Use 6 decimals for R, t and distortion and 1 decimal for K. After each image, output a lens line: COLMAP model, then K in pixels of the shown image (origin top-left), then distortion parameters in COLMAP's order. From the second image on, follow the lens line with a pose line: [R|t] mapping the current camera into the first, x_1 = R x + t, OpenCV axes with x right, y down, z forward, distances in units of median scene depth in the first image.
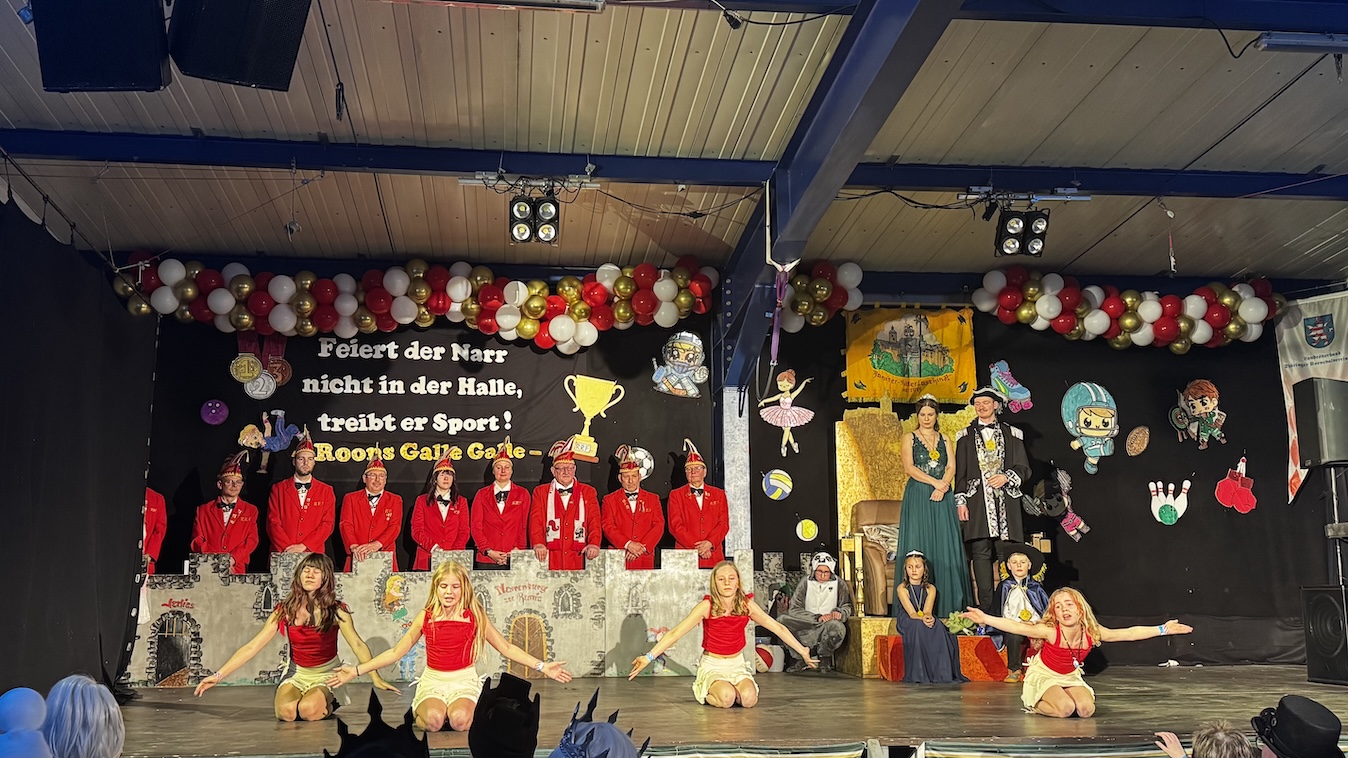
lens RADIAL K [[1315.8, 0, 671.8], [0, 1315.8, 381.6], [0, 0, 1]] dist [0.183565, -0.359851]
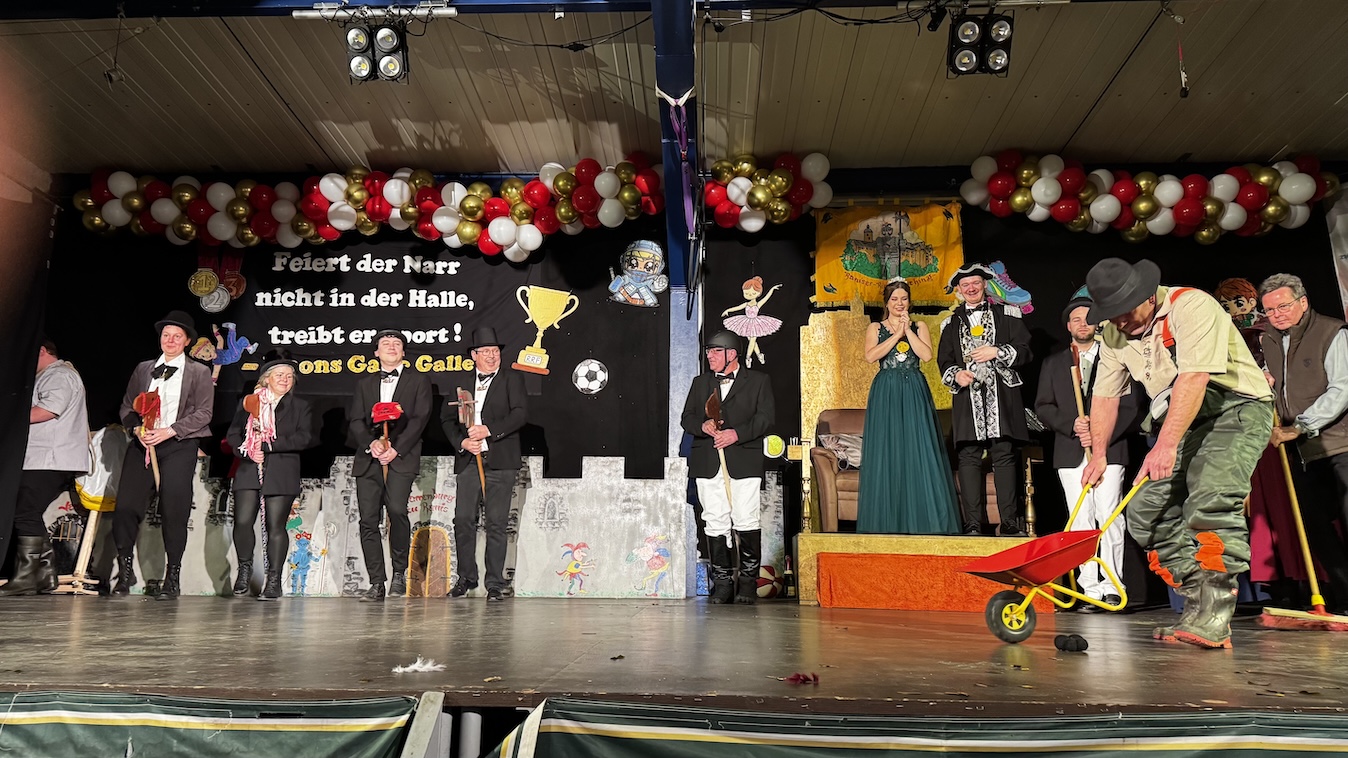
lens RADIAL K [[937.6, 0, 669.6], [0, 937.6, 382.2], [0, 0, 1]] dist [0.175194, -0.323456]
pose [[0.985078, -0.014500, -0.171497, 0.148060], [0.010175, 0.999608, -0.026069, 0.086059], [0.171808, 0.023935, 0.984840, 0.346374]]
